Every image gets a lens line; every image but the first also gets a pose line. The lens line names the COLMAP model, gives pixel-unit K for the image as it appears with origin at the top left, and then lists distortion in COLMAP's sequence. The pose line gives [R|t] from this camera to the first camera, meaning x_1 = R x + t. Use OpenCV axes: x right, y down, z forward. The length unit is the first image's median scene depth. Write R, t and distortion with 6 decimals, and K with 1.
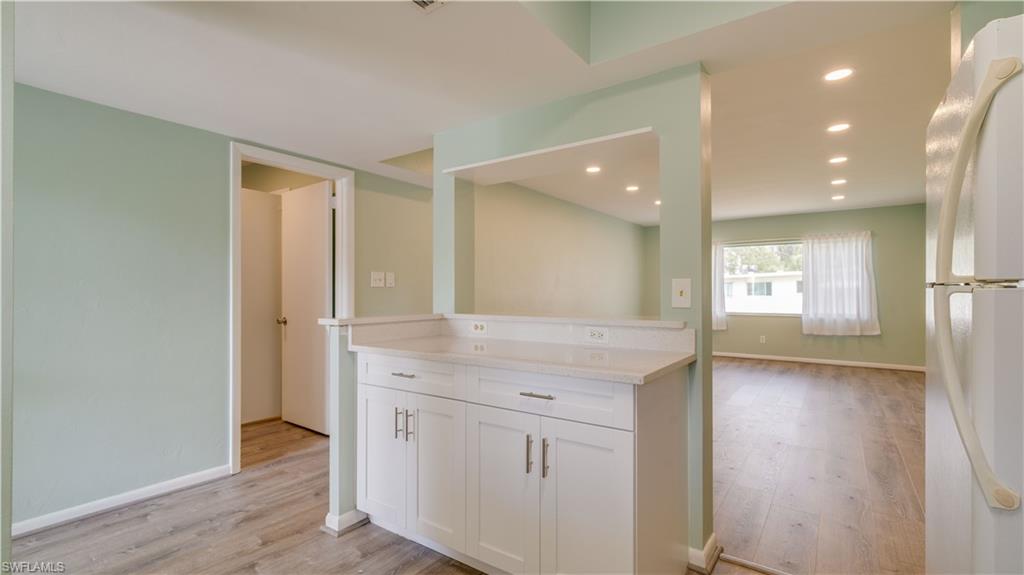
lens RADIAL K [[463.3, 0, 512.0], [0, 463.3, 287.5], [0, 0, 1]] dist [0.077186, -0.000041]
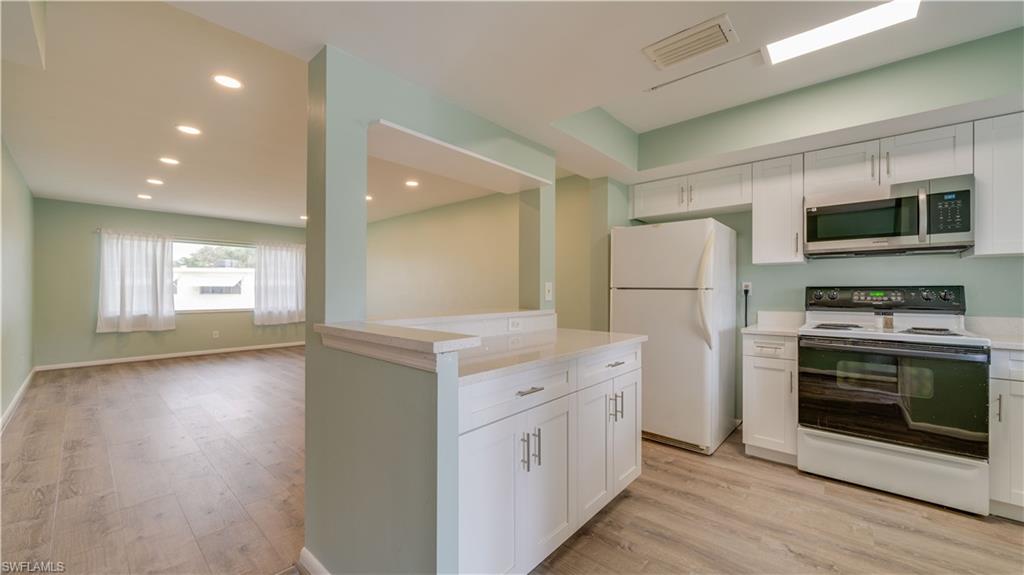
lens RADIAL K [[393.2, 0, 506.3], [0, 393.2, 289.2], [0, 0, 1]] dist [-0.002630, -0.000179]
pose [[0.099251, 0.006566, 0.995041, -0.293033], [-0.016182, 0.999857, -0.004984, 0.003856], [-0.994931, -0.015607, 0.099343, 0.306549]]
